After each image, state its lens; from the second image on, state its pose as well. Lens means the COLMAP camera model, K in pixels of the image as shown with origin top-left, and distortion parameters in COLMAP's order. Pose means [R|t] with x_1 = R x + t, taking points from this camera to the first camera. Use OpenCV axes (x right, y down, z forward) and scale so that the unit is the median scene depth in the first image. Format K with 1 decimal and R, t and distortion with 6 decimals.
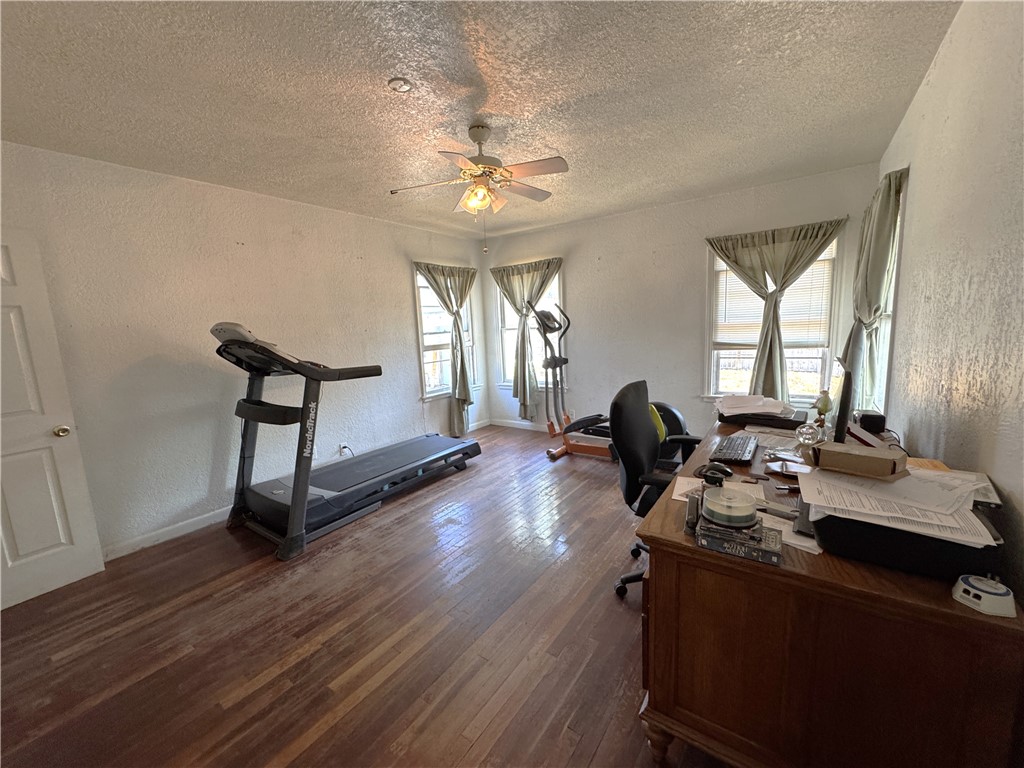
lens RADIAL K [[409.0, 0, 510.9], [0, 409.0, 385.1], [0, 0, 1]] dist [-0.004366, 0.000575]
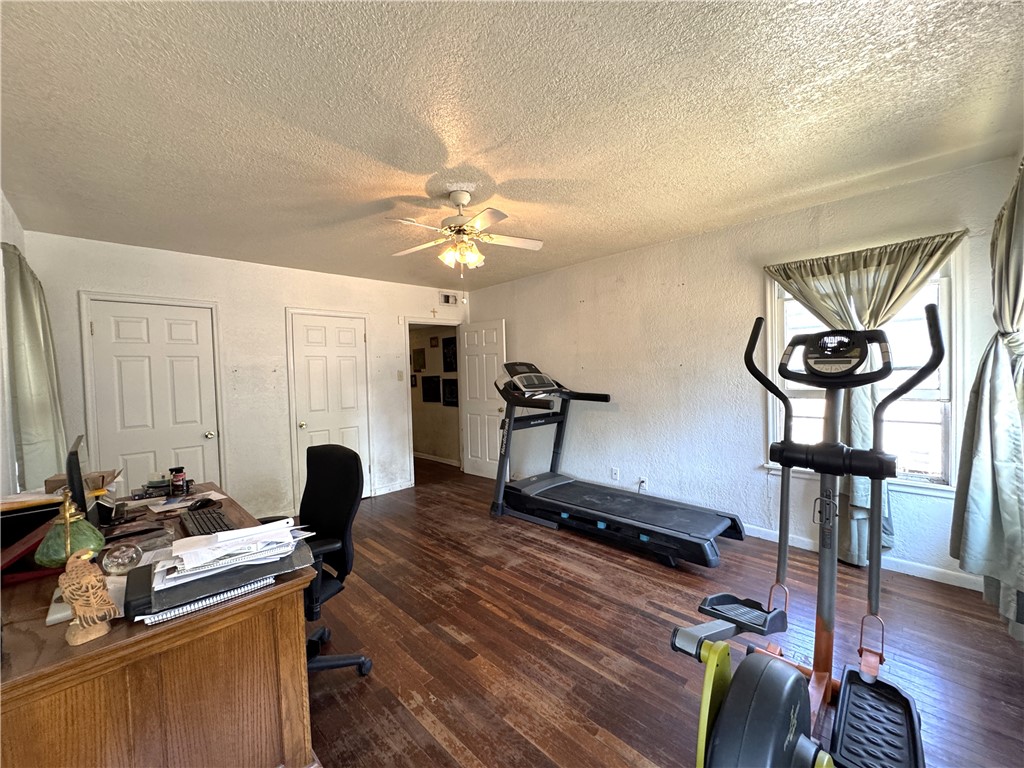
lens RADIAL K [[409.0, 0, 510.1], [0, 409.0, 383.1], [0, 0, 1]] dist [-0.004366, 0.000575]
pose [[-0.168663, 0.081695, -0.982282, 0.726537], [-0.108887, 0.988916, 0.100943, -0.180204], [0.979641, 0.123984, -0.157898, 0.976425]]
